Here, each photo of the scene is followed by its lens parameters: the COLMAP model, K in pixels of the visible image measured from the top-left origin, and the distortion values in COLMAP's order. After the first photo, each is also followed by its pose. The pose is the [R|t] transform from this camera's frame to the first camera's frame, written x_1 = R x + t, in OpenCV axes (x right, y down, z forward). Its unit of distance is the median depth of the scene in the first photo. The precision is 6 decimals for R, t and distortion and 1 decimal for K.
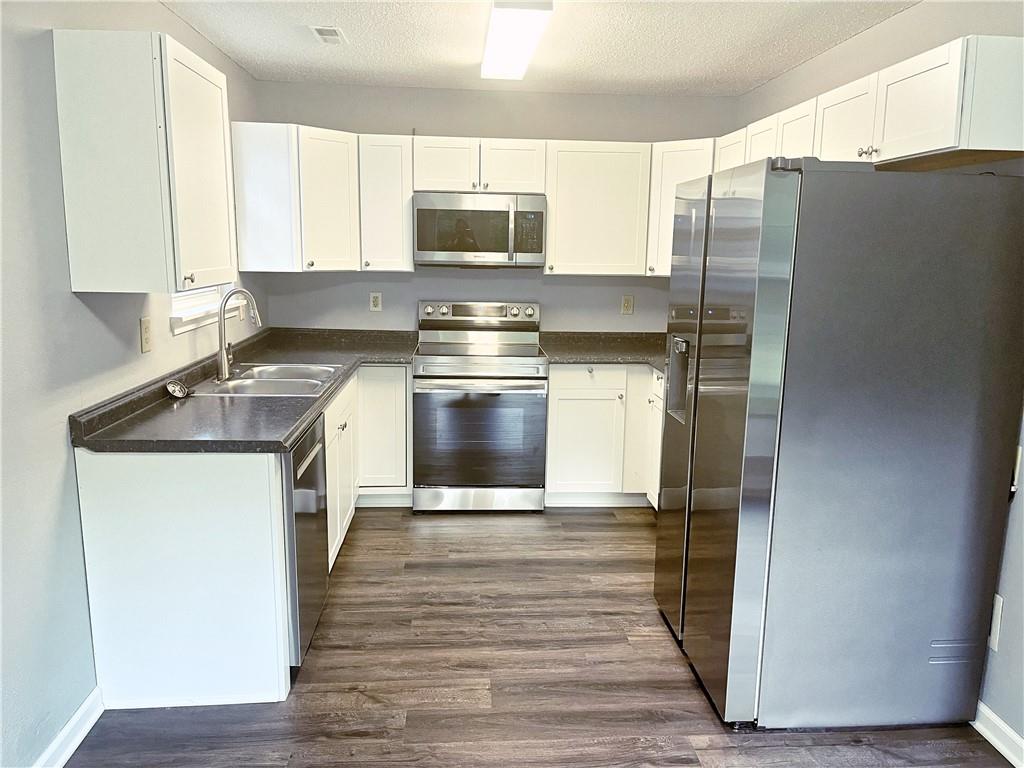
lens RADIAL K [[778.3, 0, 518.5], [0, 778.3, 386.6], [0, 0, 1]] dist [0.052831, -0.065669]
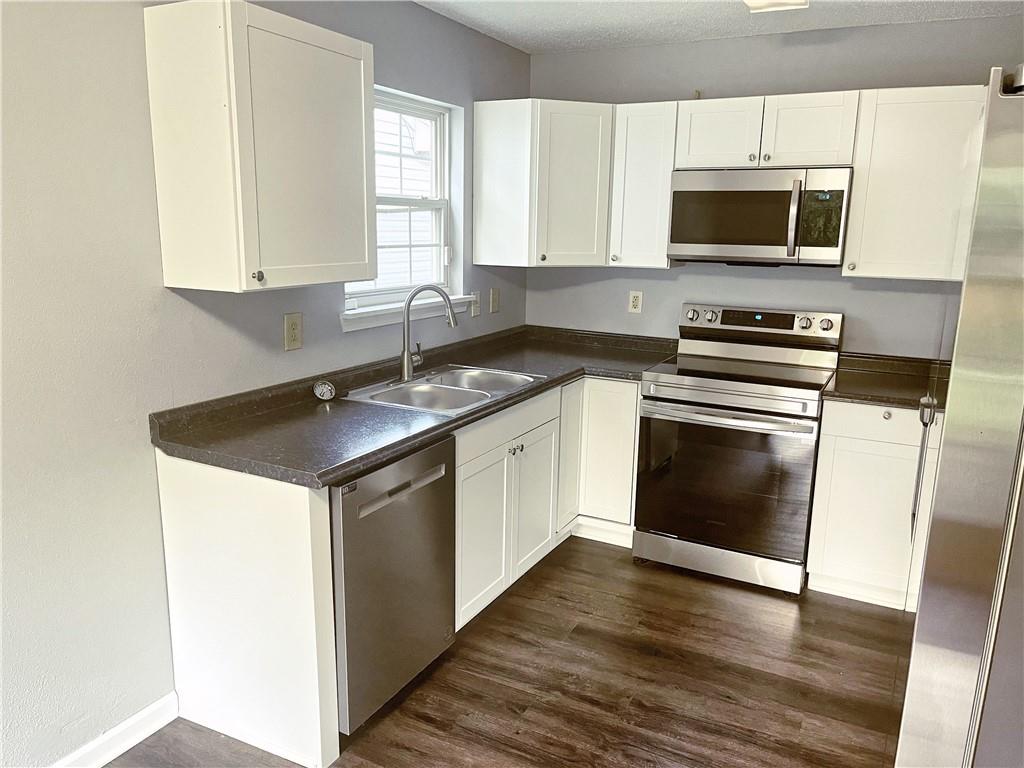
lens RADIAL K [[778.3, 0, 507.1], [0, 778.3, 384.2], [0, 0, 1]] dist [0.052831, -0.065669]
pose [[0.848794, 0.103451, -0.518505, 0.204995], [-0.095903, 0.994528, 0.041434, -0.056032], [0.519954, 0.014557, 0.854070, 0.271533]]
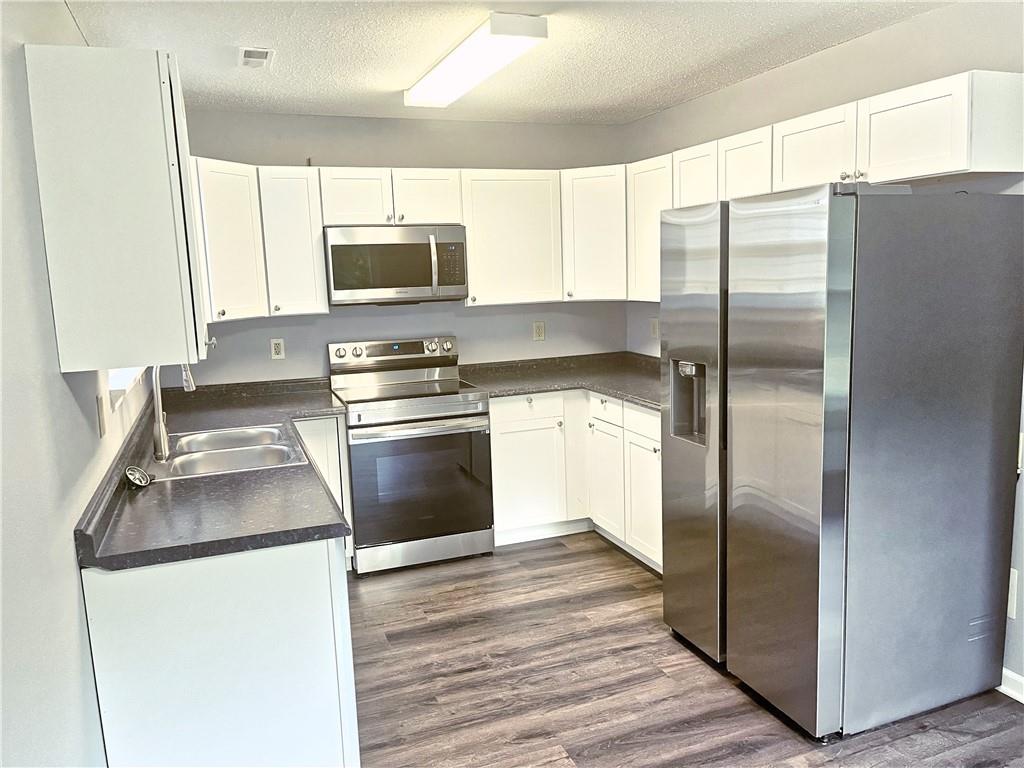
lens RADIAL K [[778.3, 0, 514.5], [0, 778.3, 382.3], [0, 0, 1]] dist [0.052831, -0.065669]
pose [[0.956051, -0.094855, 0.277431, -0.240498], [0.104366, 0.994344, -0.019685, -0.032752], [-0.273995, 0.047775, 0.960544, 0.080049]]
